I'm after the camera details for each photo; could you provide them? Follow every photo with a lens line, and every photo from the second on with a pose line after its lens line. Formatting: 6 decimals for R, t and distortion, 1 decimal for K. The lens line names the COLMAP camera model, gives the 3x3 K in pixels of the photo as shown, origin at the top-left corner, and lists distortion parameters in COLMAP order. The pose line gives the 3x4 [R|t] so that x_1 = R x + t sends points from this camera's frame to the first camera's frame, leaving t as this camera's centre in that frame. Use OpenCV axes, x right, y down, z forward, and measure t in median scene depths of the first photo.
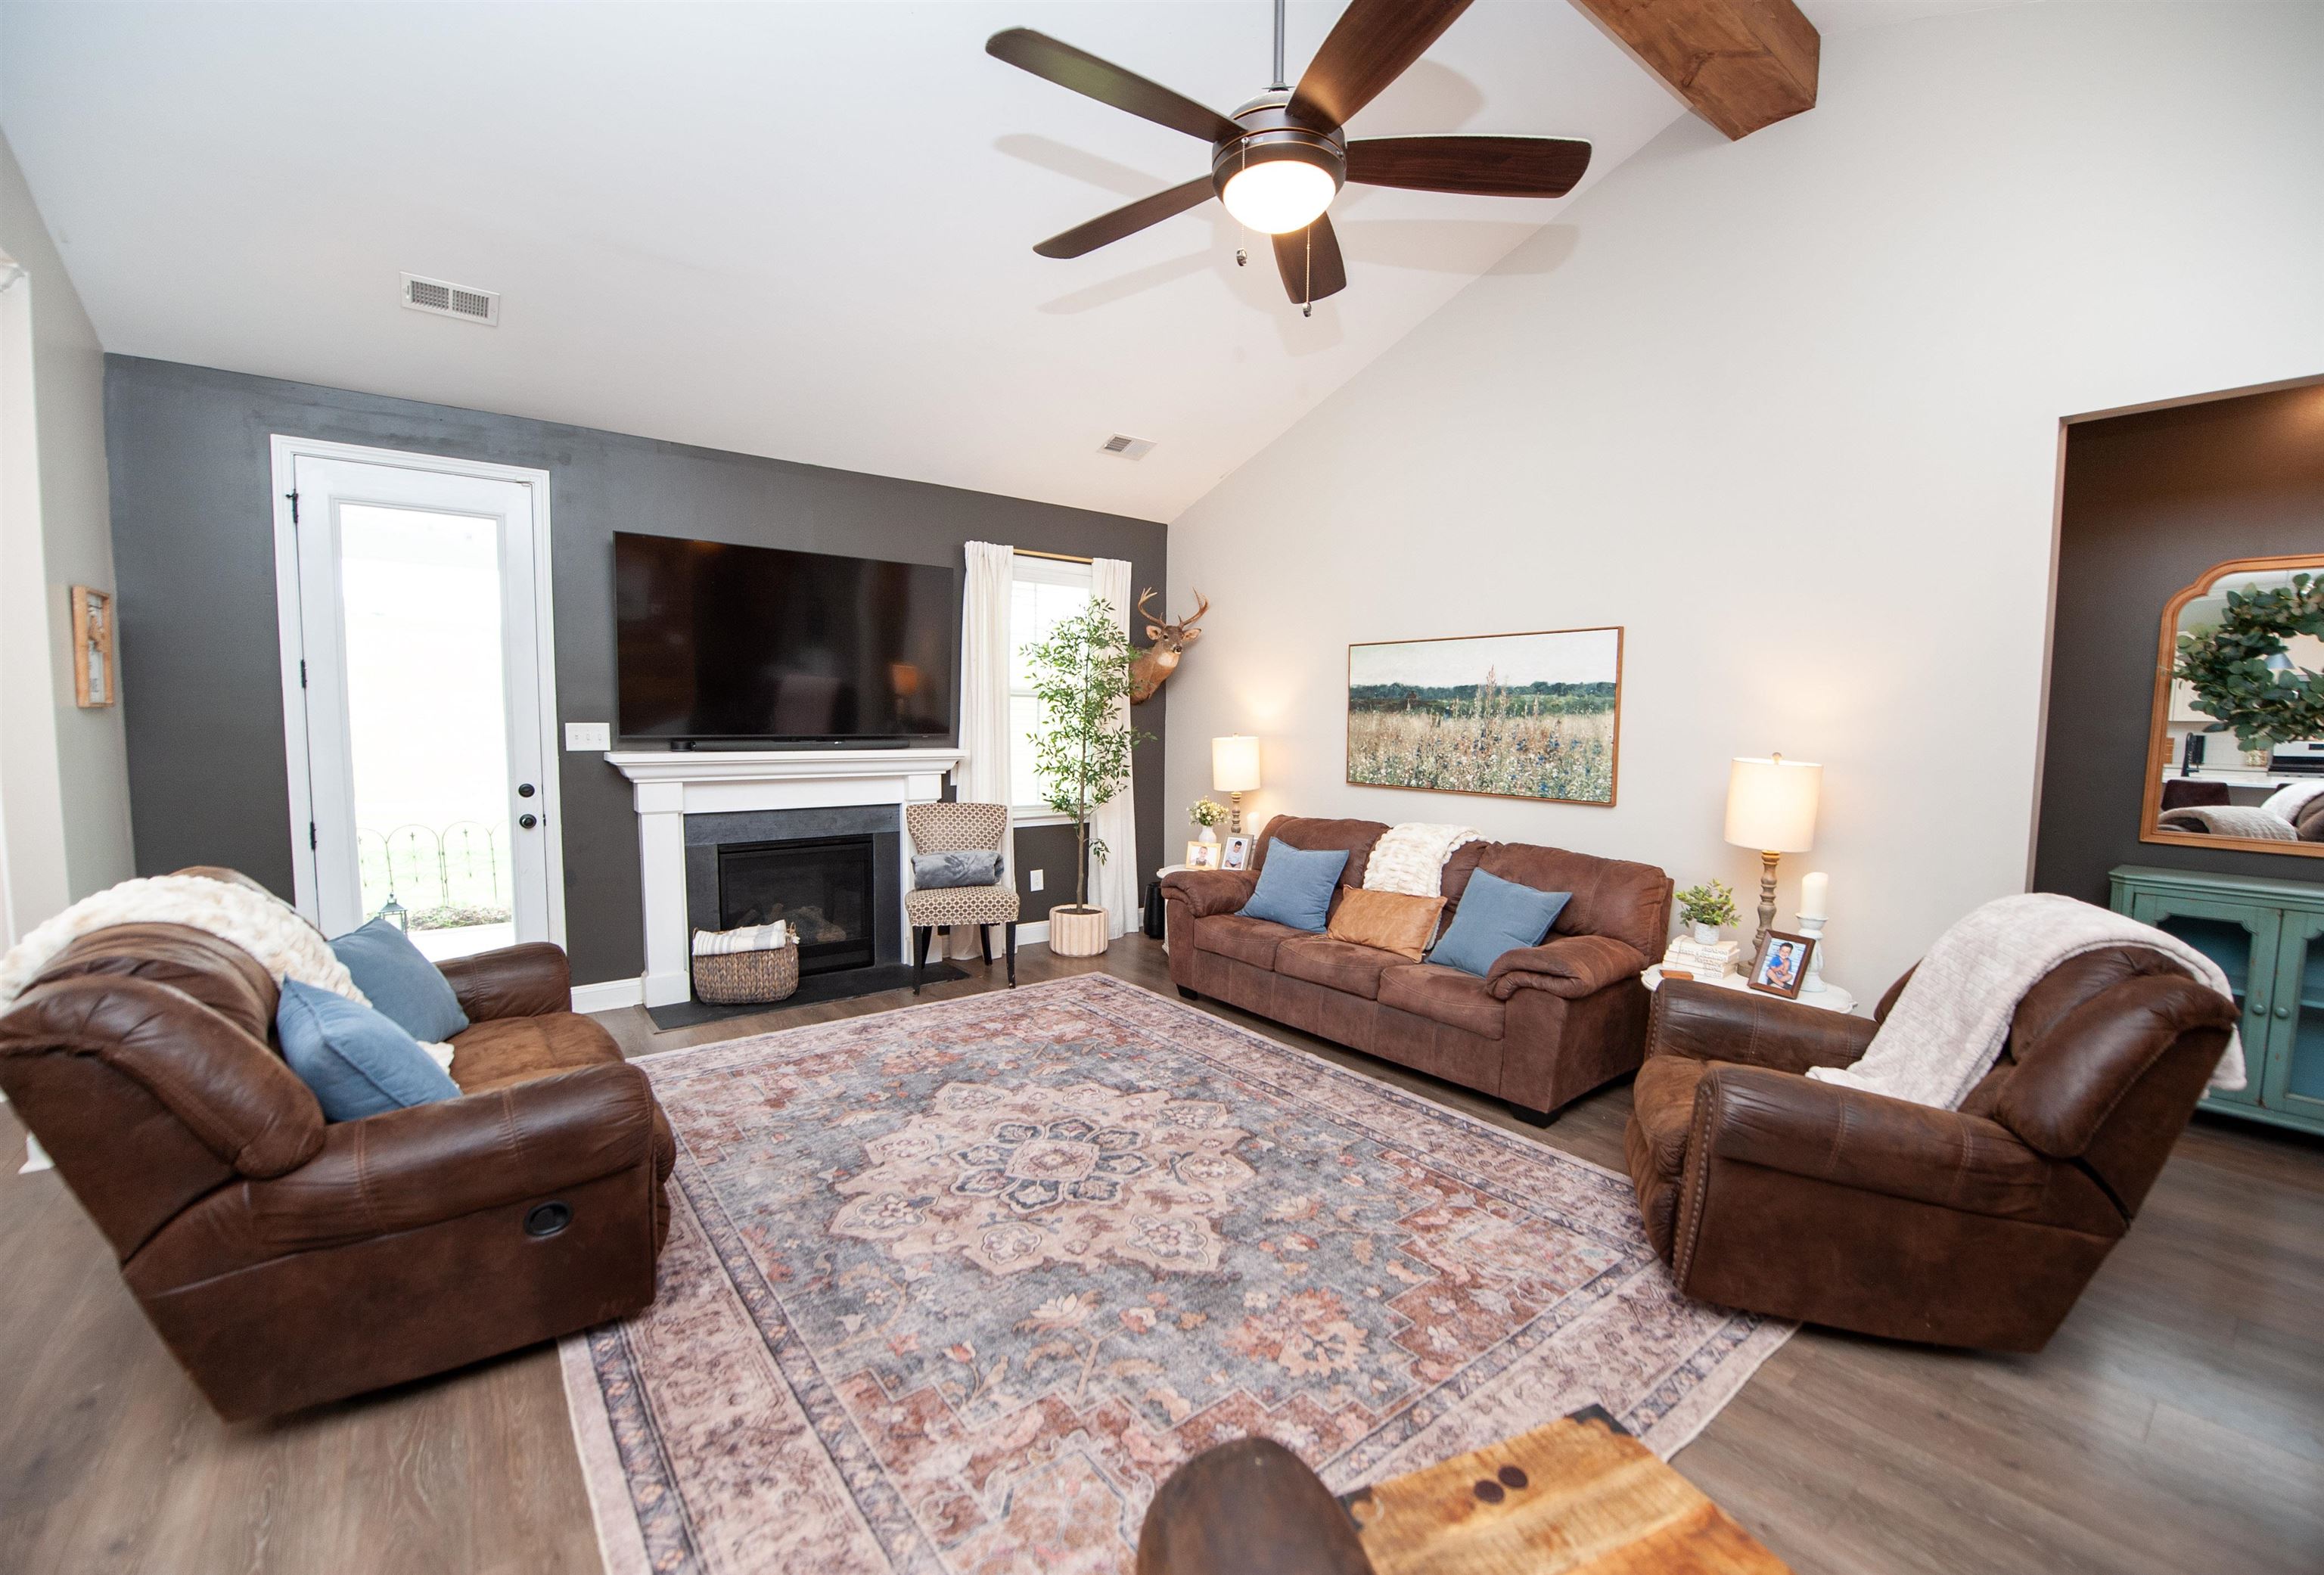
lens RADIAL K [[950.4, 0, 1197.7], [0, 950.4, 789.7], [0, 0, 1]] dist [-0.019991, -0.000194]
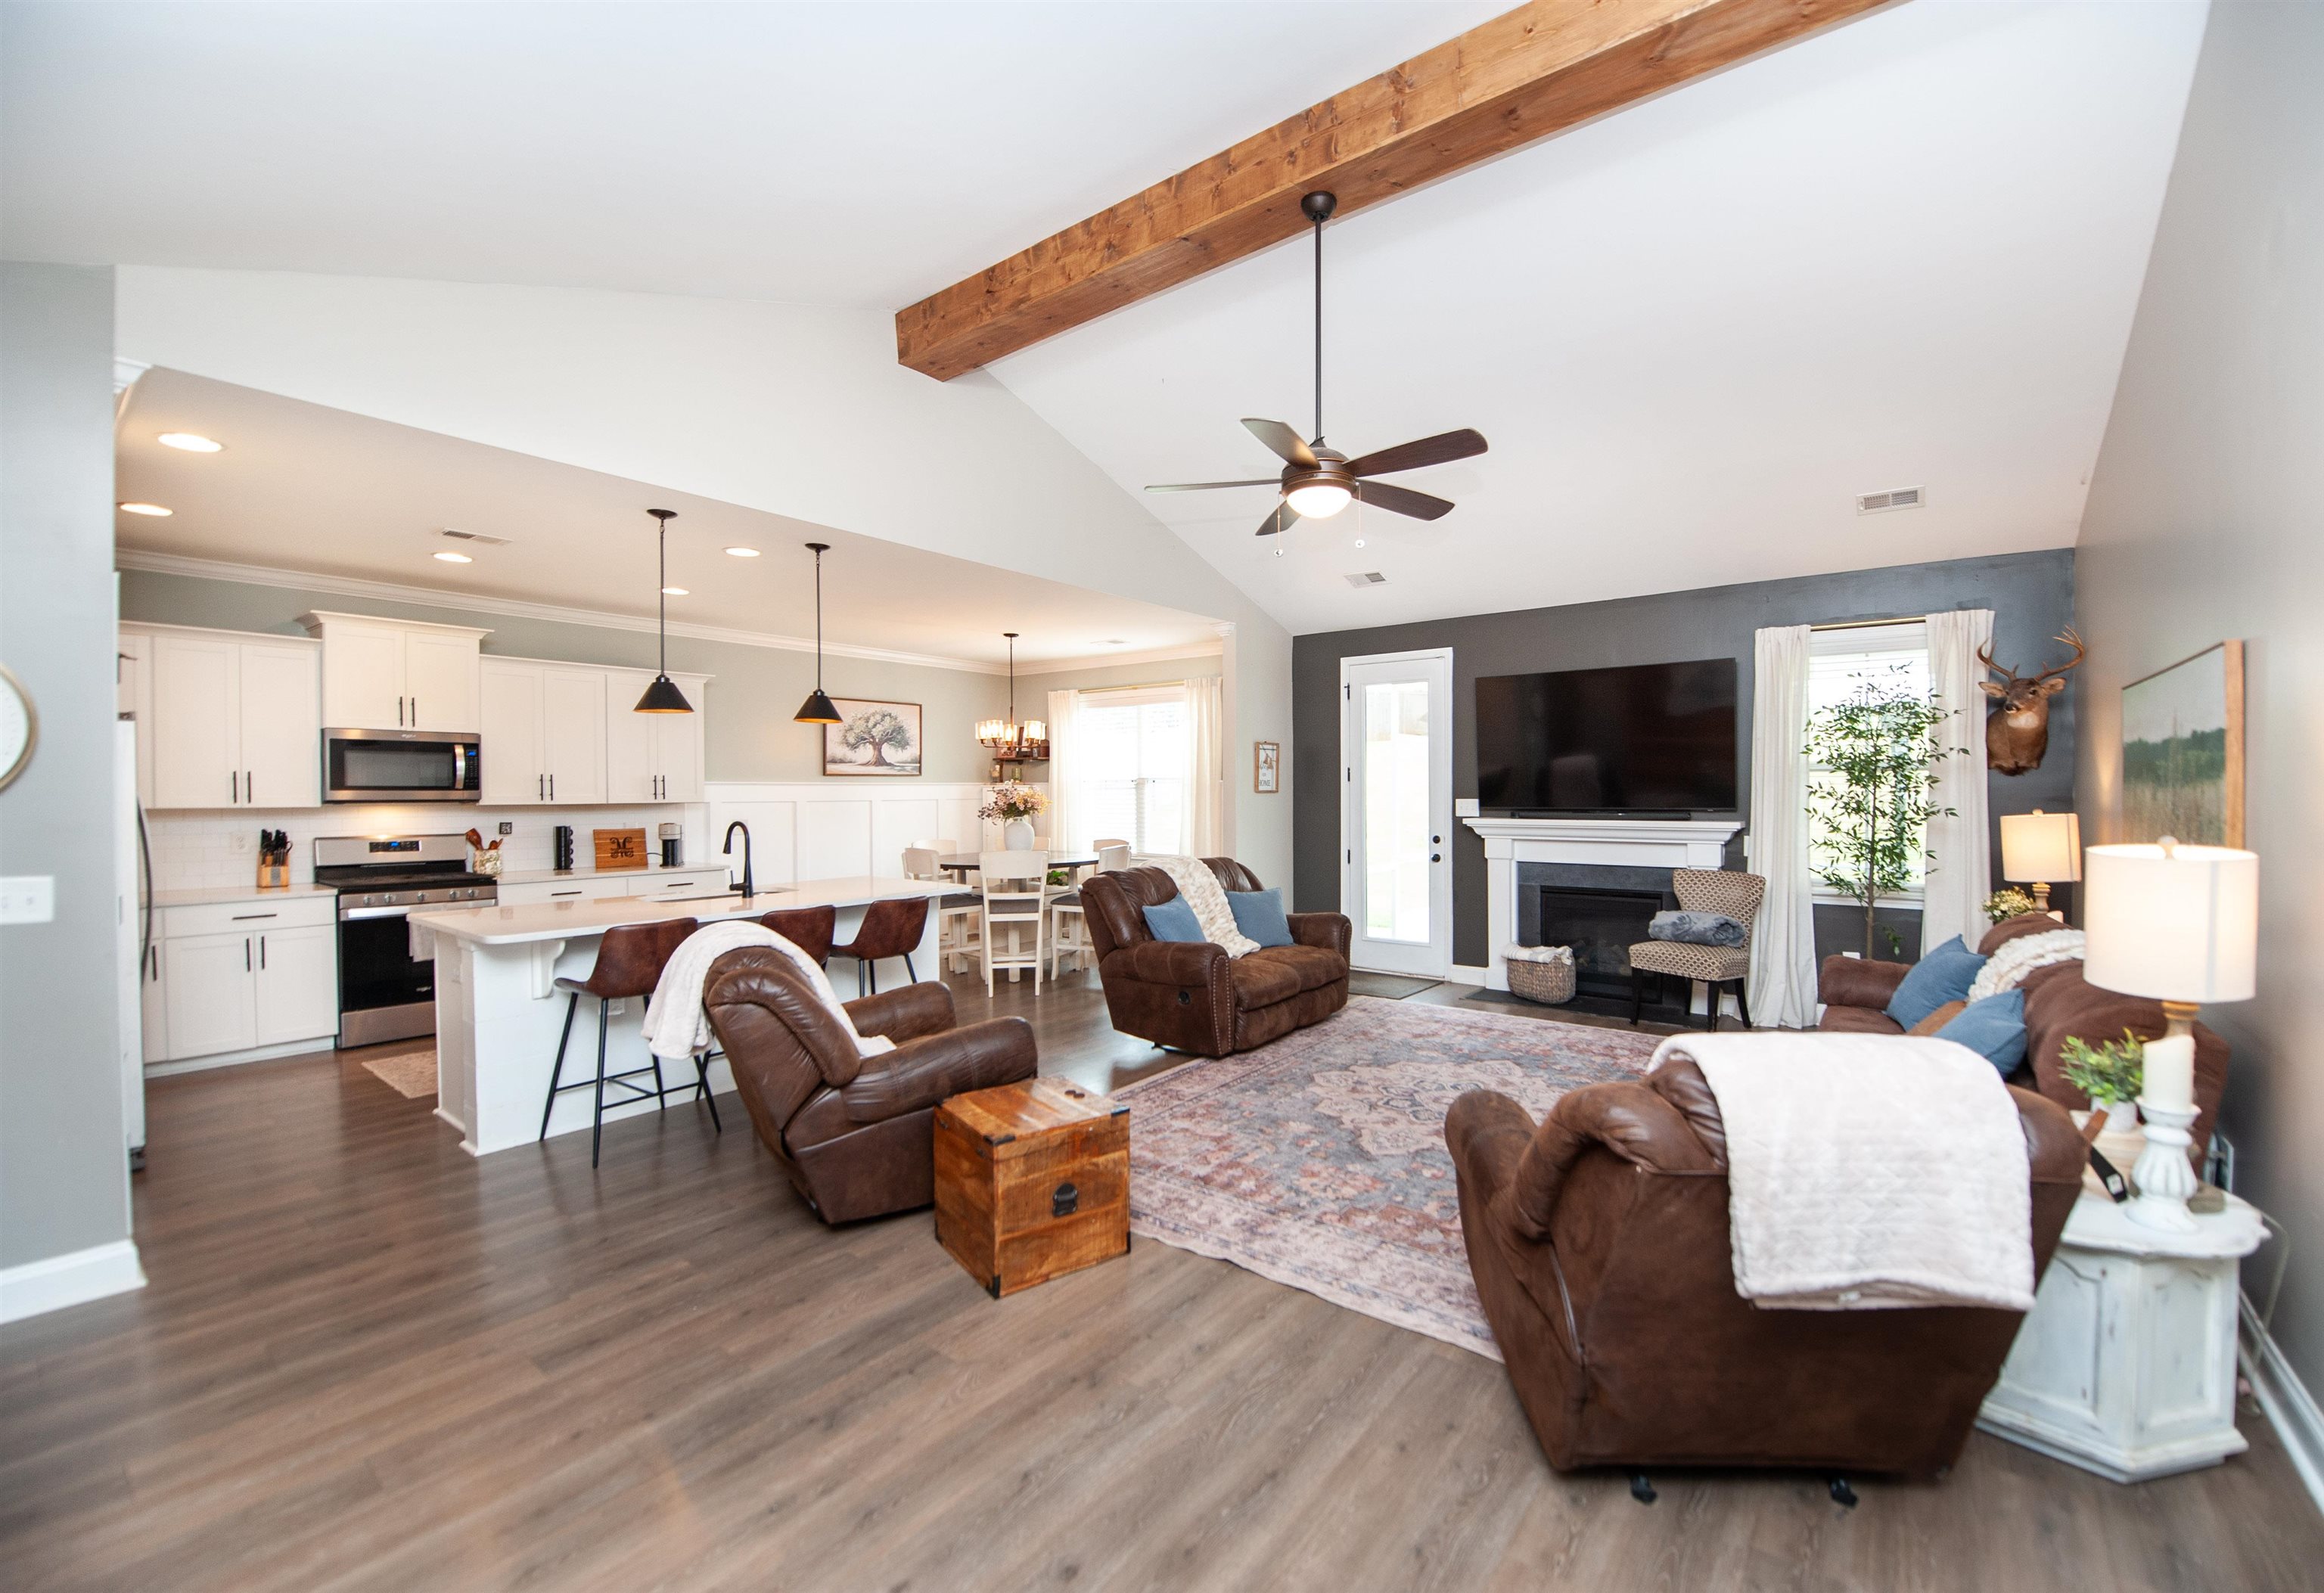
lens RADIAL K [[959.5, 0, 1214.7], [0, 959.5, 804.2], [0, 0, 1]] dist [-0.021020, 0.000023]
pose [[0.257175, 0.000355, -0.966365, 1.272166], [-0.068133, 0.997518, -0.017766, -0.007267], [0.963960, 0.070410, 0.256561, 0.283223]]
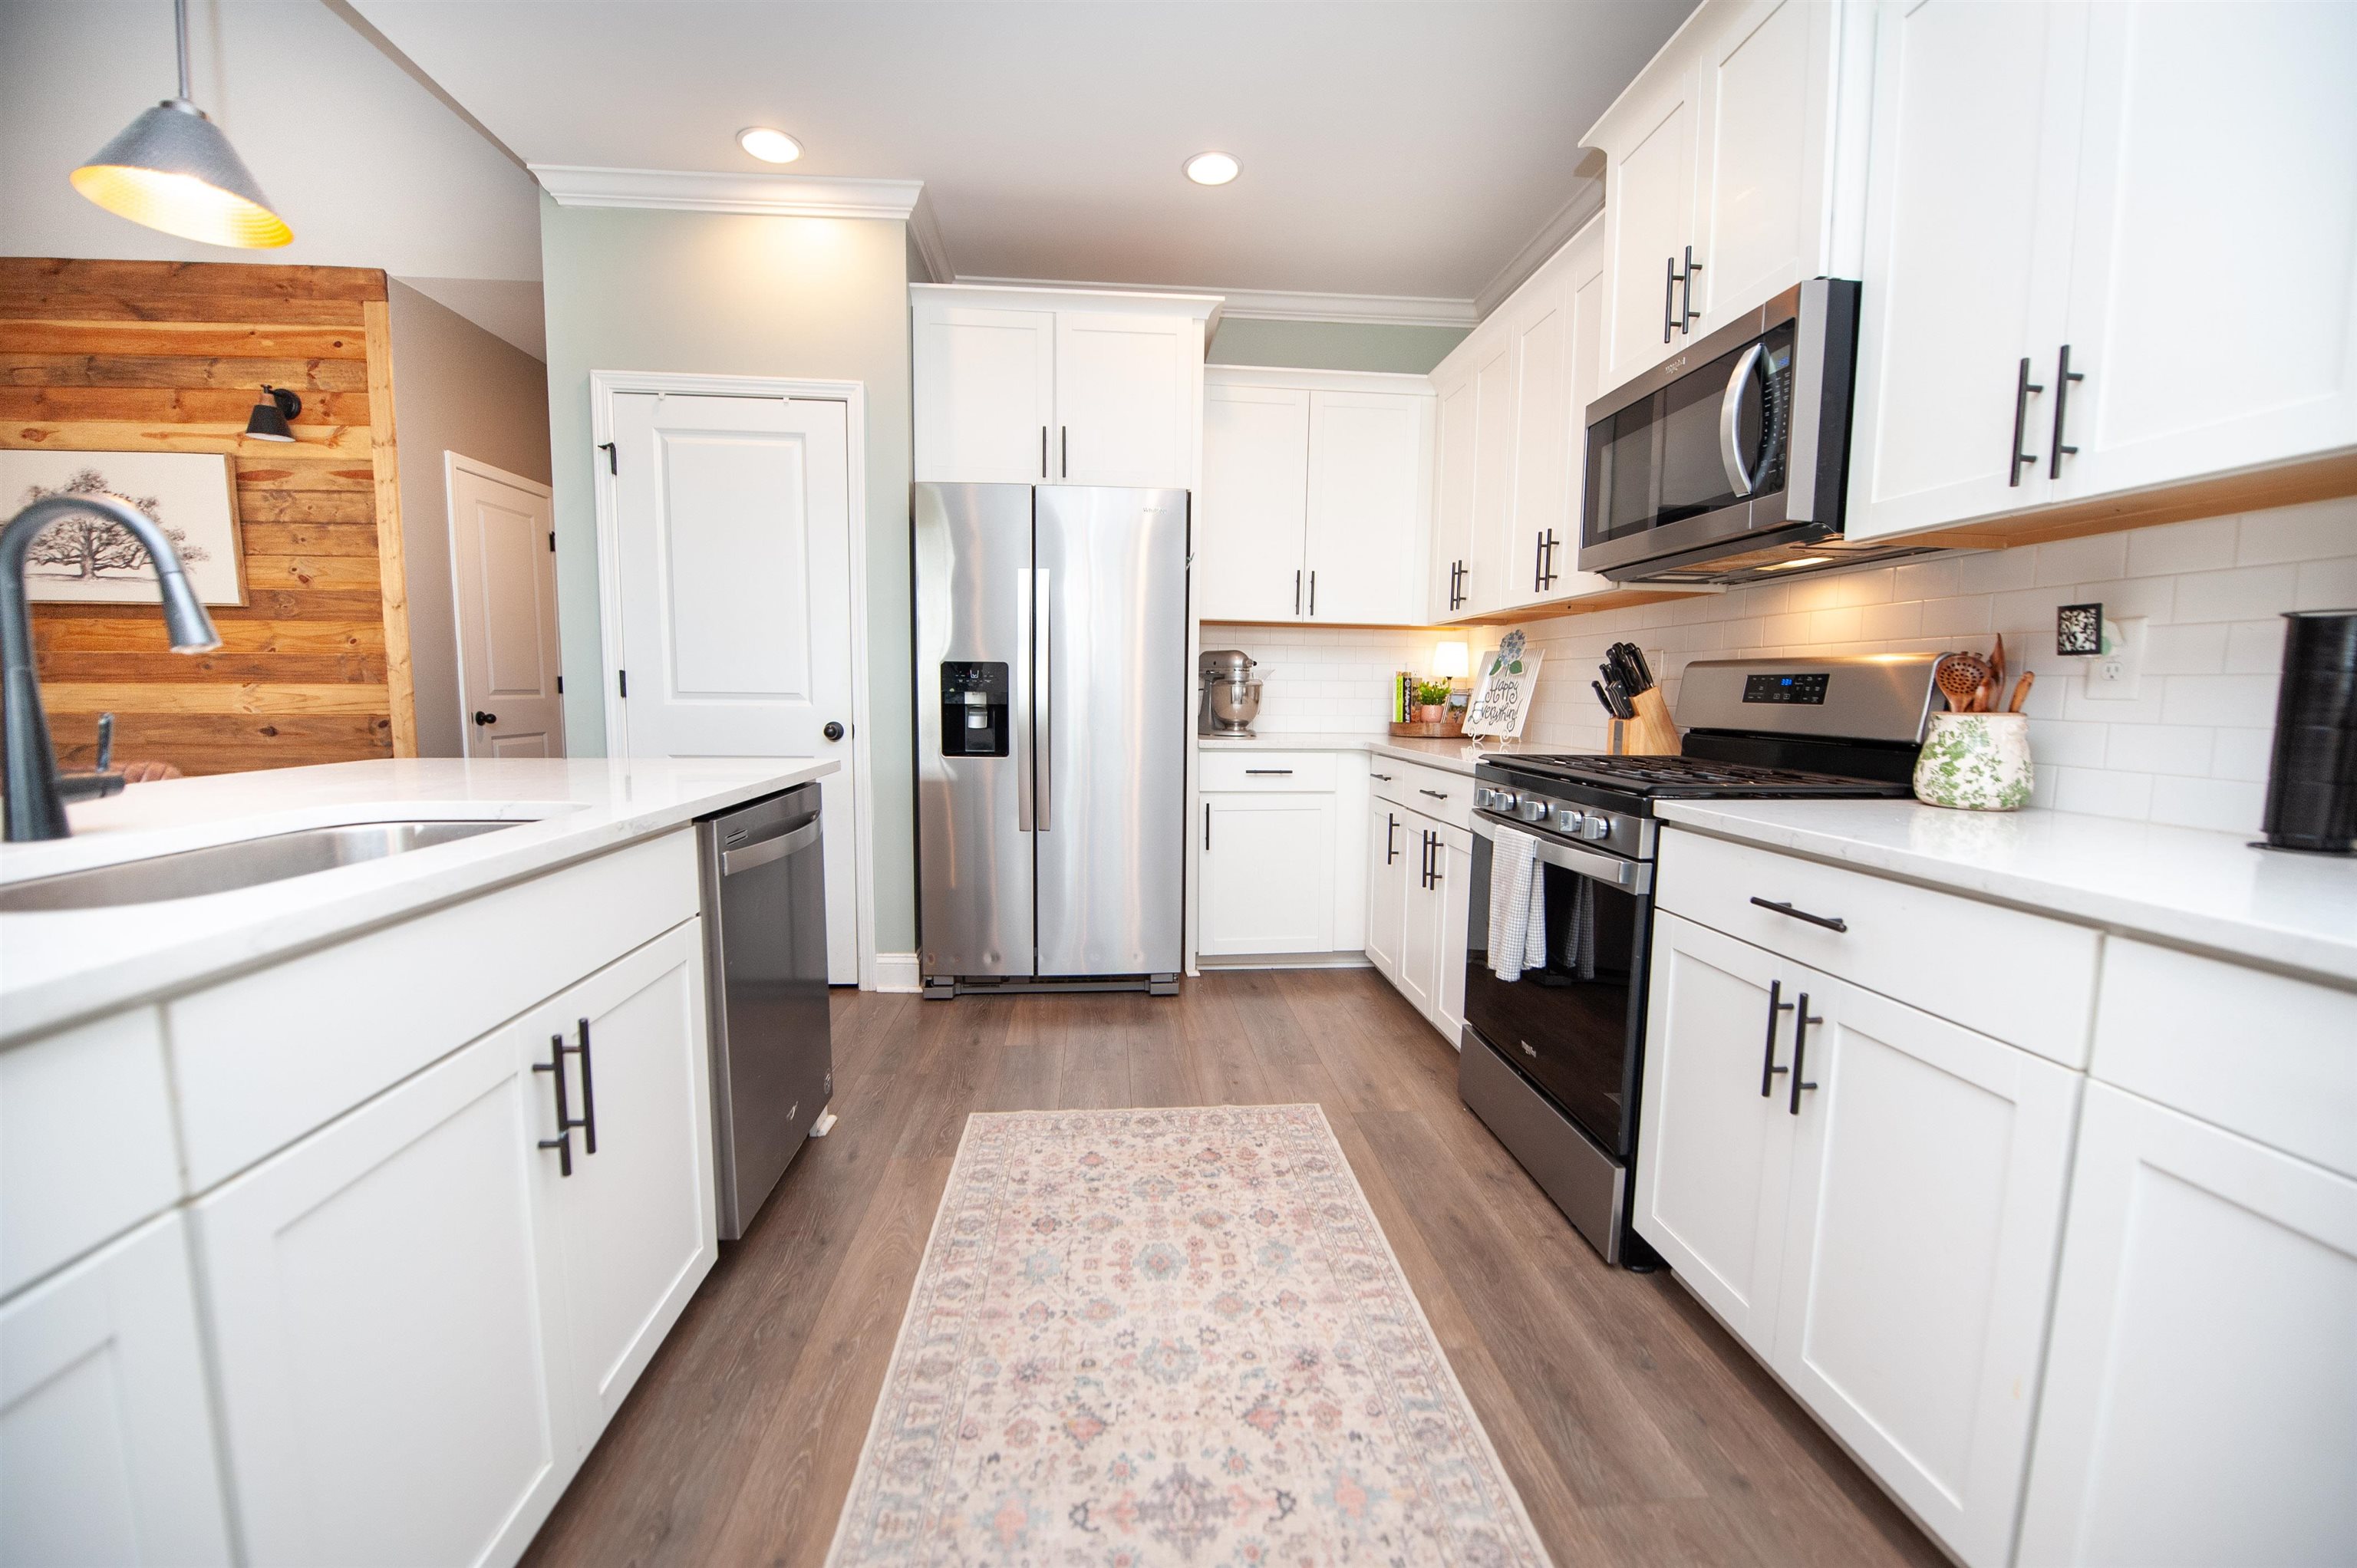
lens RADIAL K [[945.1, 0, 1183.0], [0, 945.1, 783.7], [0, 0, 1]] dist [-0.019793, -0.001674]
pose [[-0.829315, -0.078631, 0.553222, -1.239800], [0.017944, 0.985791, 0.167013, 0.114205], [-0.558494, 0.148434, -0.816120, -0.039233]]
